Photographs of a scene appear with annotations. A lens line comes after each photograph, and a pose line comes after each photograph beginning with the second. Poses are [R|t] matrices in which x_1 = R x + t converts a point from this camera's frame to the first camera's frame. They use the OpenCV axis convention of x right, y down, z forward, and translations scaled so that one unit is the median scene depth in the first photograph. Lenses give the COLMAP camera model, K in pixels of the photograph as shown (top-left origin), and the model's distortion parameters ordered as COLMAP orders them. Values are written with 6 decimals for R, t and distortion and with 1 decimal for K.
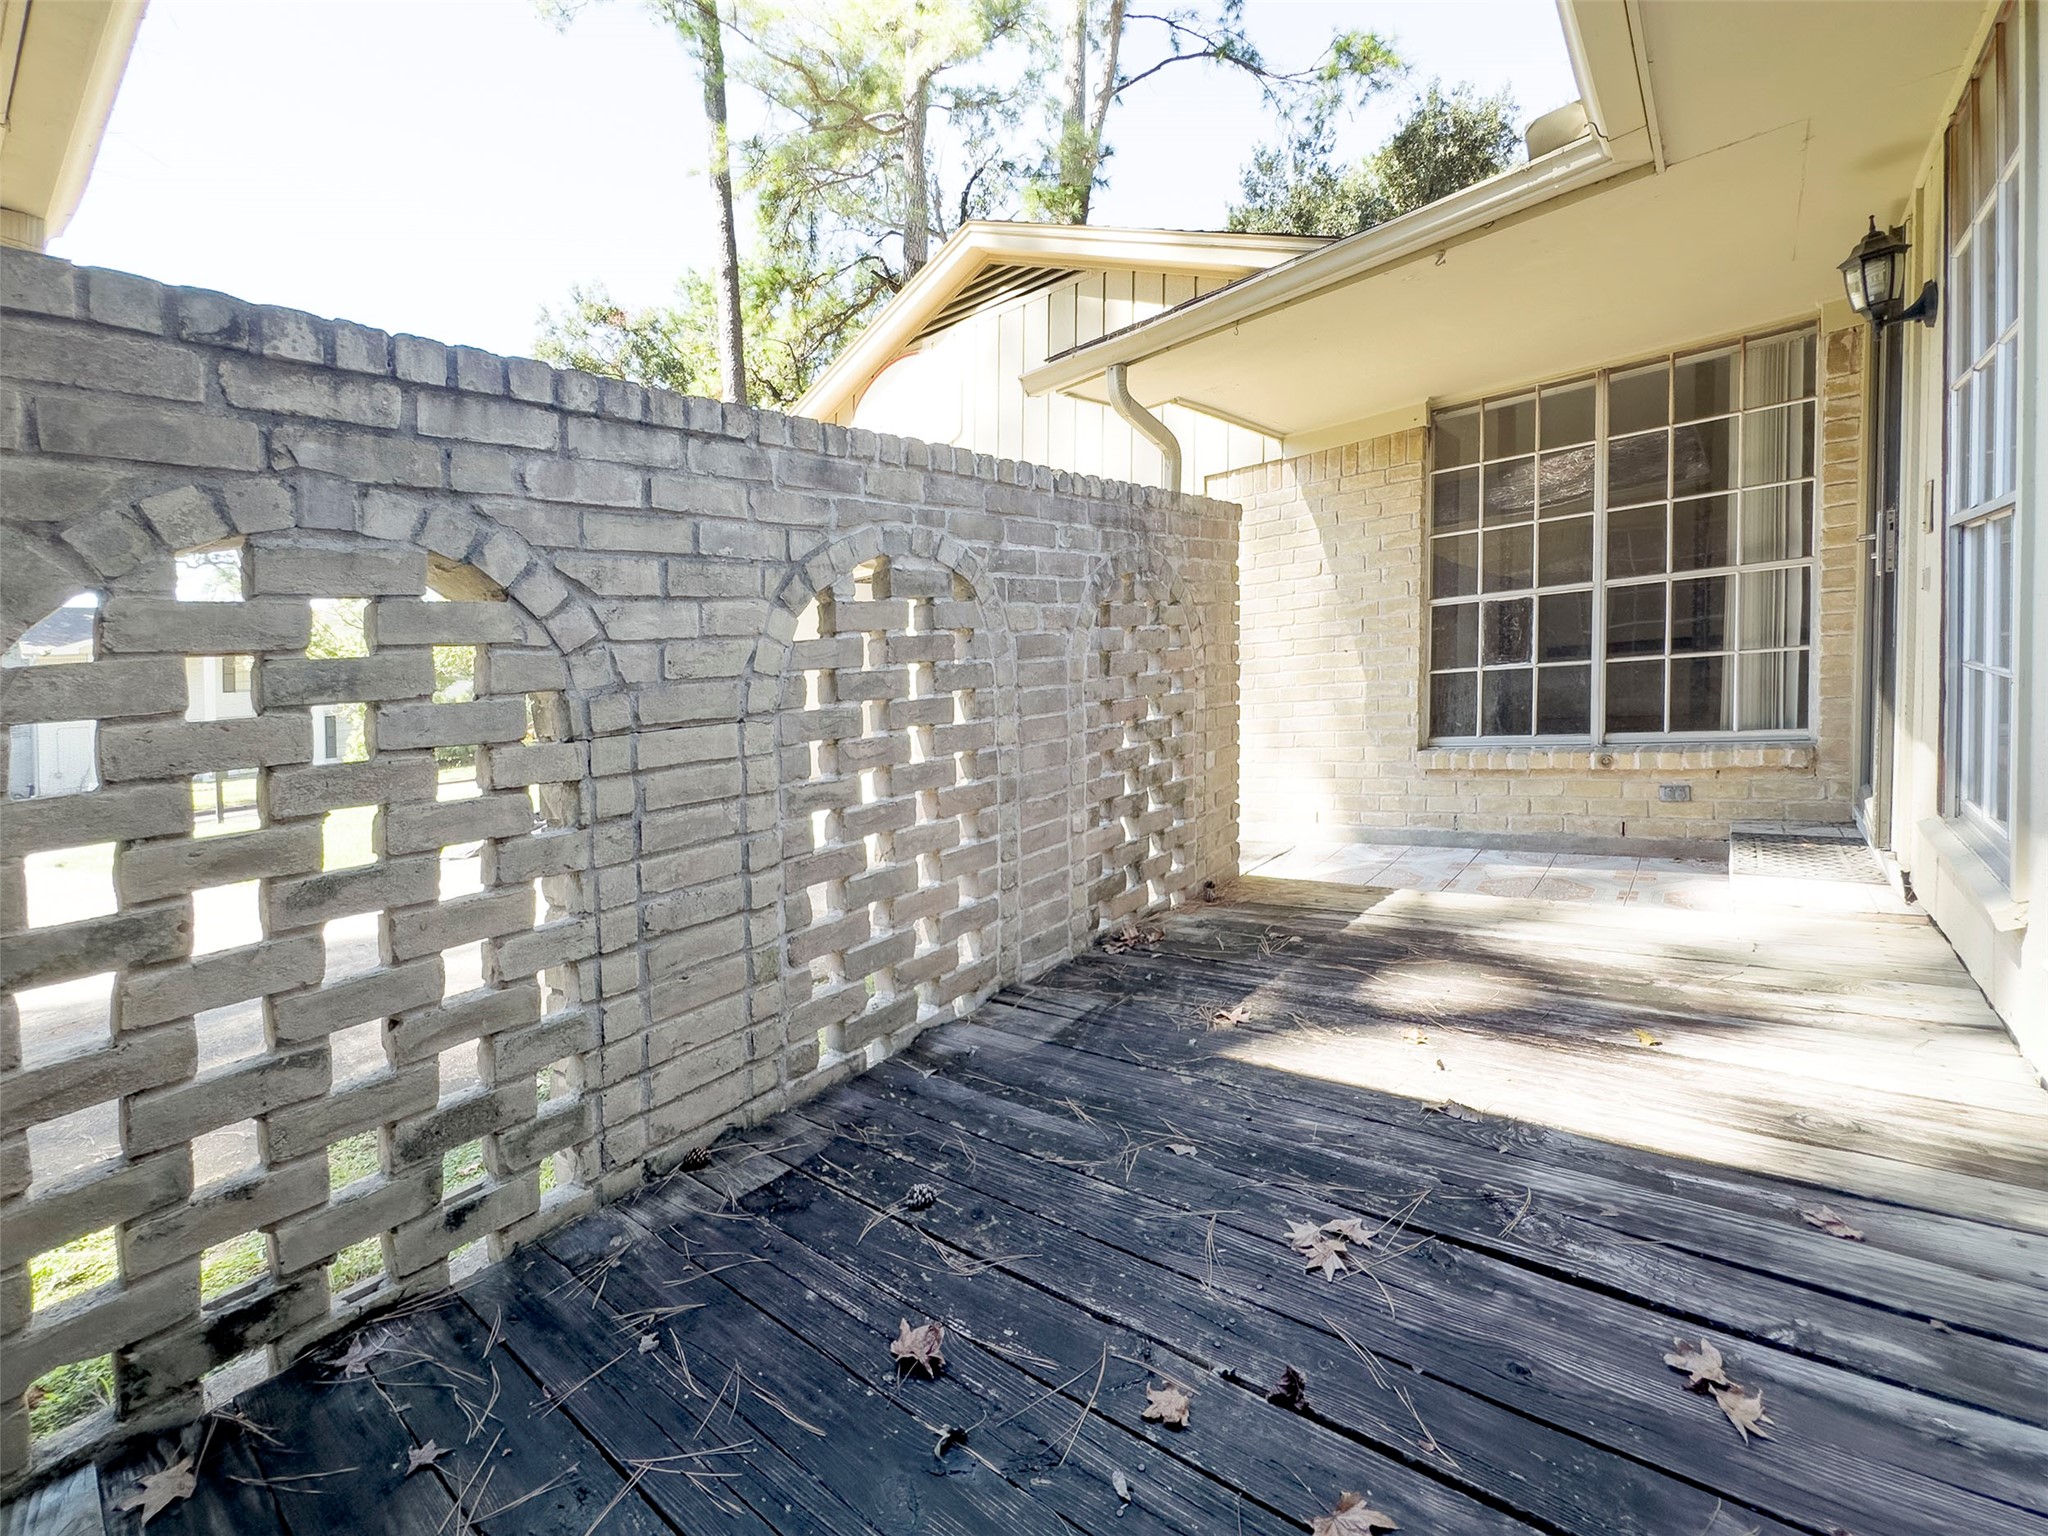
lens RADIAL K [[879.9, 0, 1026.7], [0, 879.9, 698.6], [0, 0, 1]] dist [-0.001753, 0.000478]
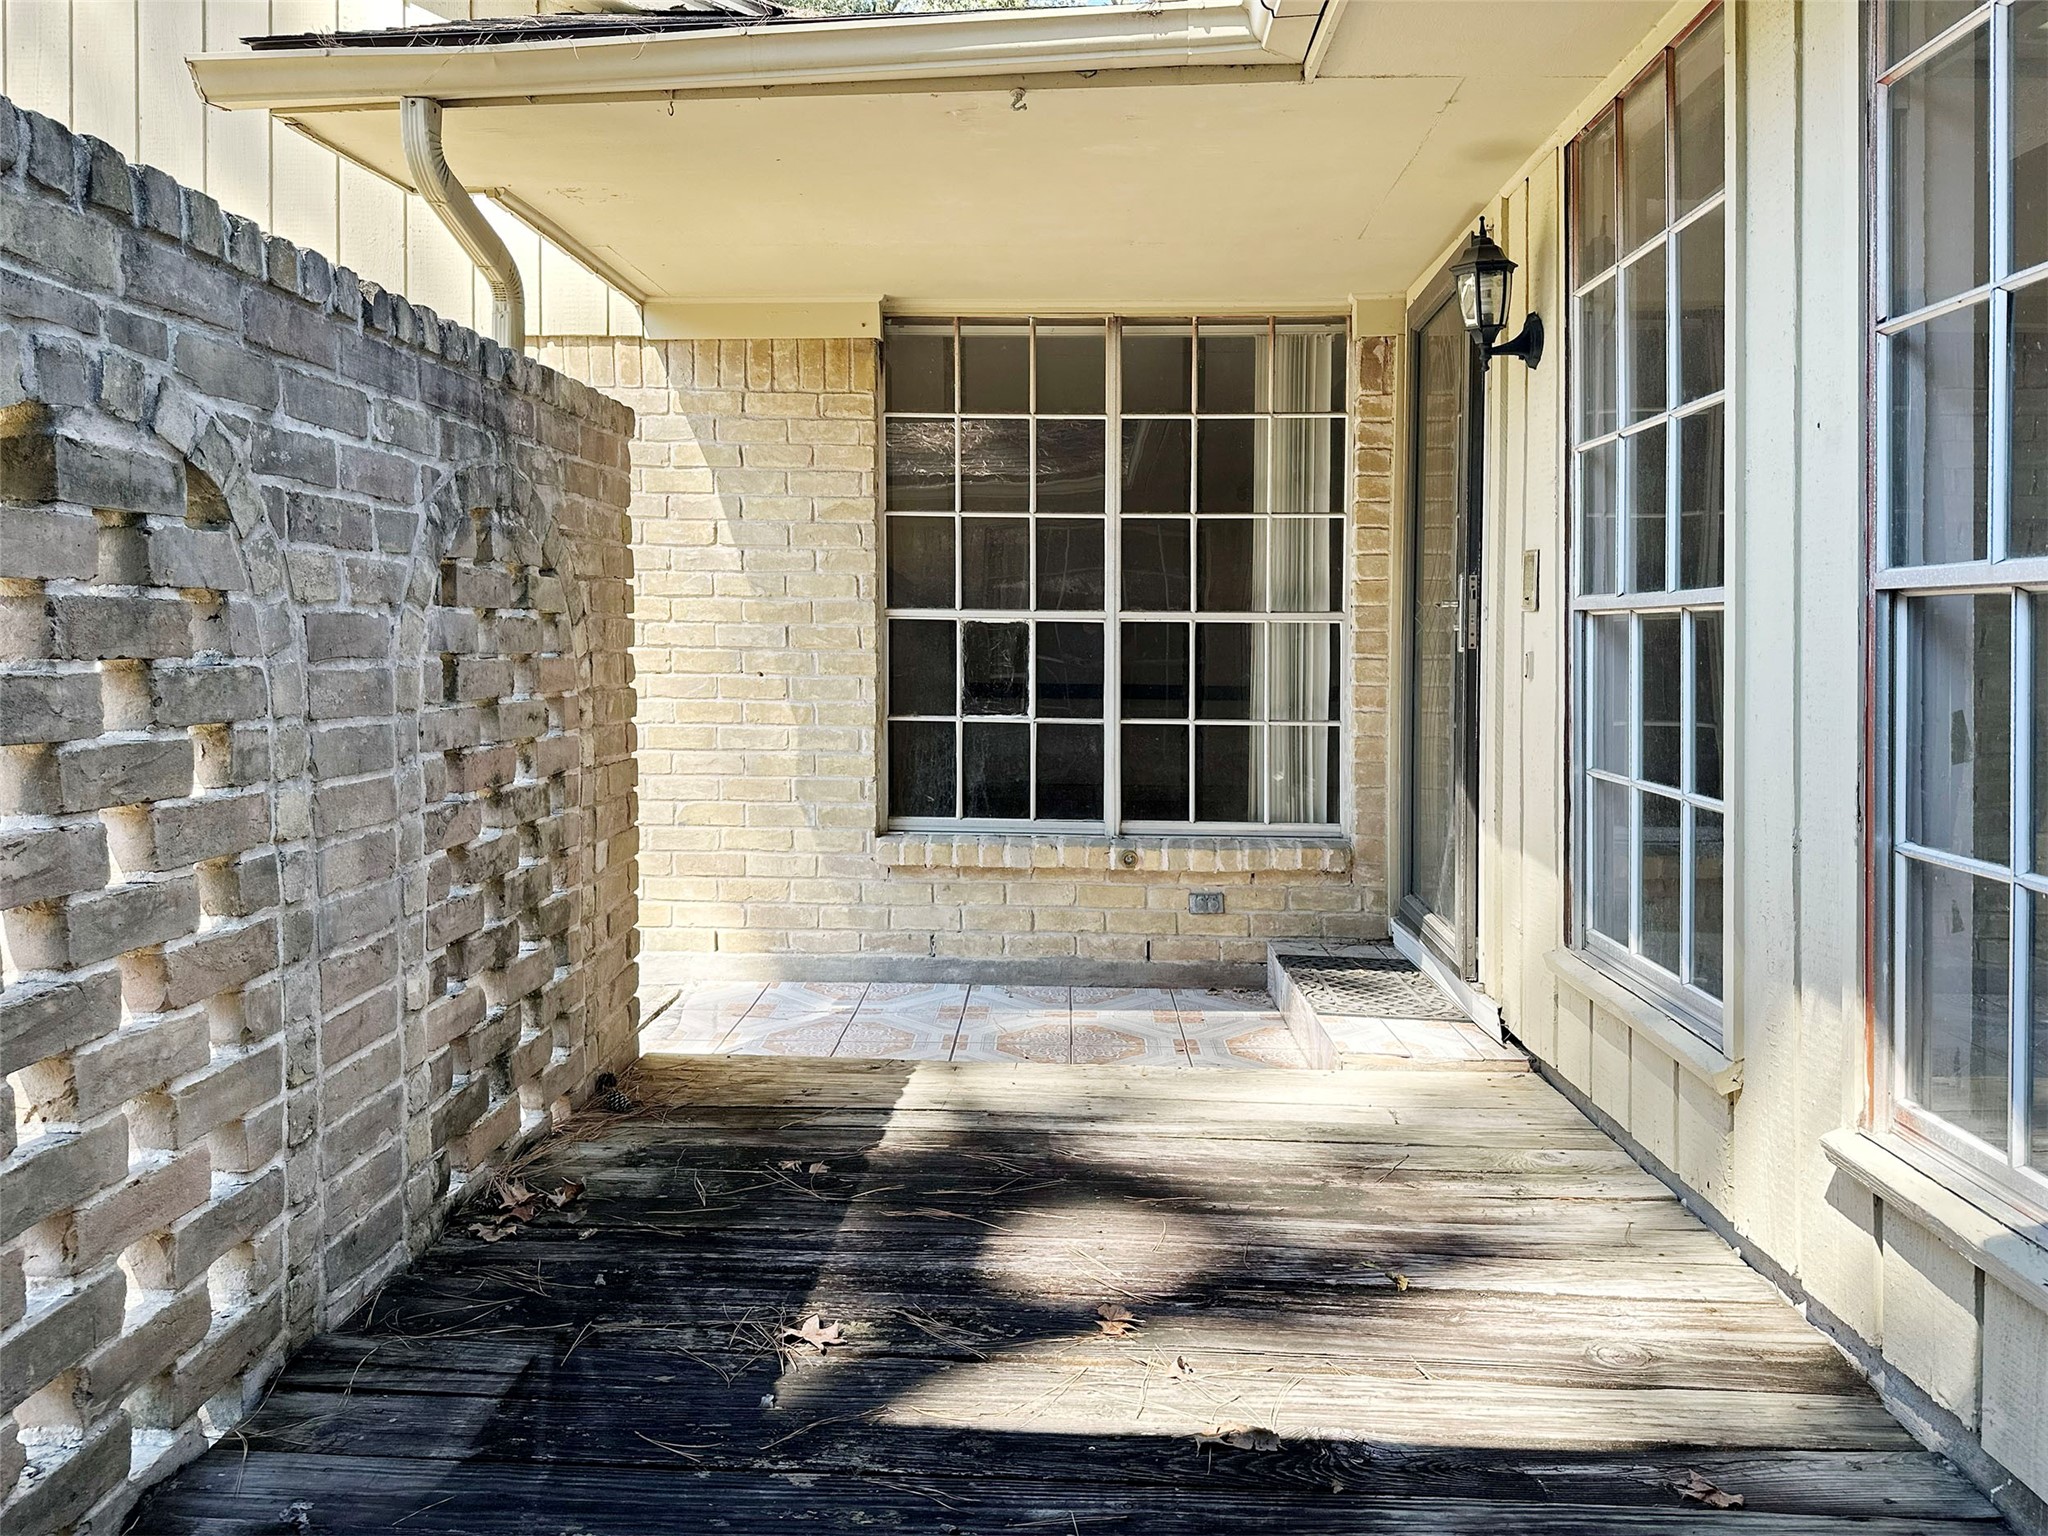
lens RADIAL K [[1418.8, 0, 1017.8], [0, 1418.8, 770.6], [0, 0, 1]] dist [0.031684, -0.040392]
pose [[0.805746, 0.038323, 0.591021, -0.143906], [-0.058392, 0.998183, 0.014882, -0.018228], [-0.589376, -0.046501, 0.806519, 0.123228]]
